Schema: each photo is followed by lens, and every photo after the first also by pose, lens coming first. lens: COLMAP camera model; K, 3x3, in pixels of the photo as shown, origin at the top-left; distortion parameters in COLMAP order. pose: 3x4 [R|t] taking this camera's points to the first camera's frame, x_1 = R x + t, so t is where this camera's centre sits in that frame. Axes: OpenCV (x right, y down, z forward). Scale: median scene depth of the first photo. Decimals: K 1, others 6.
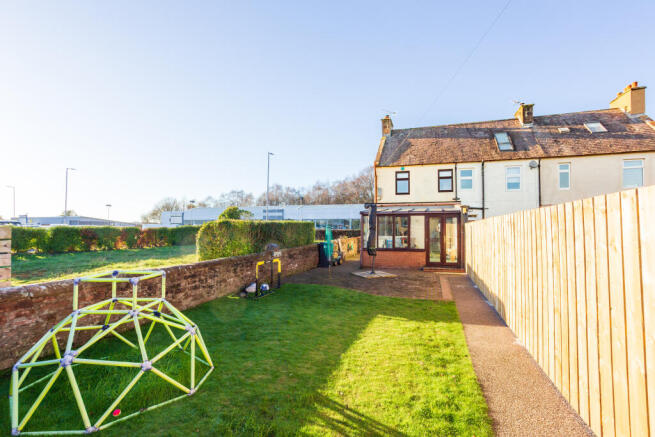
lens RADIAL K [[315.9, 0, 323.8], [0, 315.9, 217.8], [0, 0, 1]] dist [-0.043045, 0.022954]
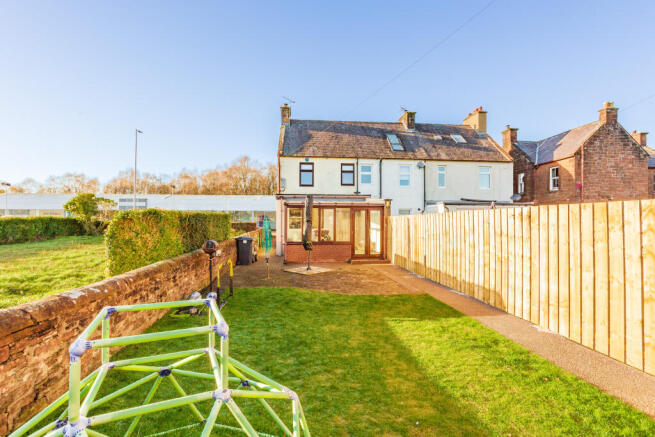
lens RADIAL K [[315.9, 0, 325.6], [0, 315.9, 219.4], [0, 0, 1]] dist [-0.043045, 0.022954]
pose [[0.912389, 0.002268, 0.409318, -0.104824], [-0.014221, 0.999557, 0.026160, 0.002525], [-0.409077, -0.029689, 0.912017, 0.078304]]
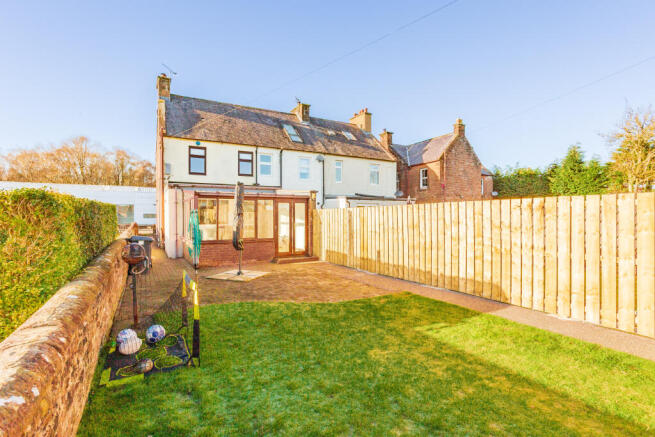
lens RADIAL K [[315.9, 0, 325.9], [0, 315.9, 218.1], [0, 0, 1]] dist [-0.043045, 0.022954]
pose [[0.660324, -0.006759, 0.750951, -0.157517], [-0.022767, 0.999320, 0.029014, 0.009726], [-0.750636, -0.036255, 0.659721, 0.204154]]
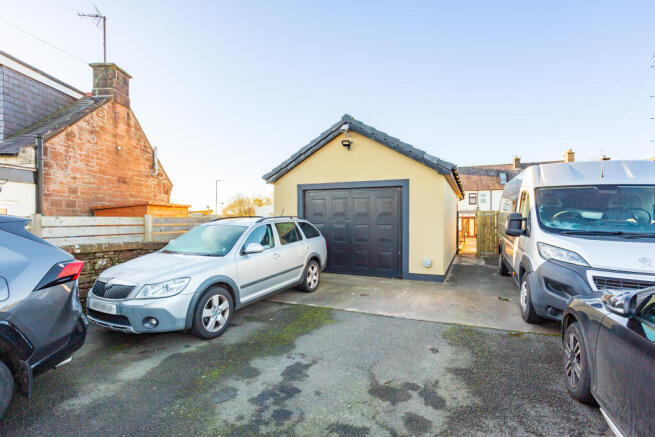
lens RADIAL K [[315.9, 0, 330.3], [0, 315.9, 219.4], [0, 0, 1]] dist [-0.043045, 0.022954]
pose [[0.995554, -0.001118, -0.094189, -0.351292], [0.004371, 0.999401, 0.034340, -0.059019], [0.094094, -0.034599, 0.994962, -1.146891]]
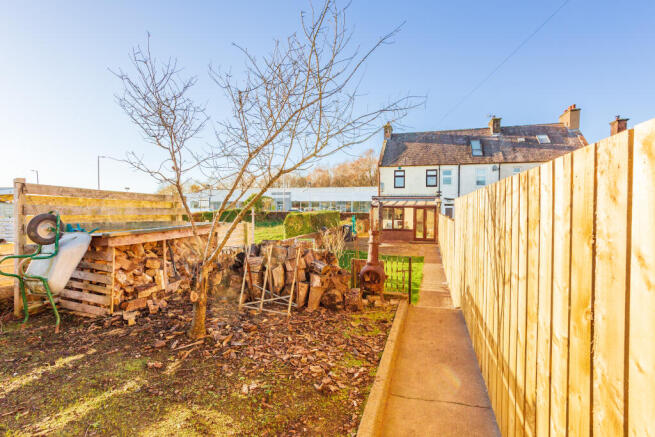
lens RADIAL K [[315.9, 0, 326.4], [0, 315.9, 220.1], [0, 0, 1]] dist [-0.043045, 0.022954]
pose [[0.999813, 0.000072, 0.019359, -0.086180], [-0.001483, 0.997337, 0.072919, -0.037609], [-0.019302, -0.072934, 0.997150, -0.340354]]
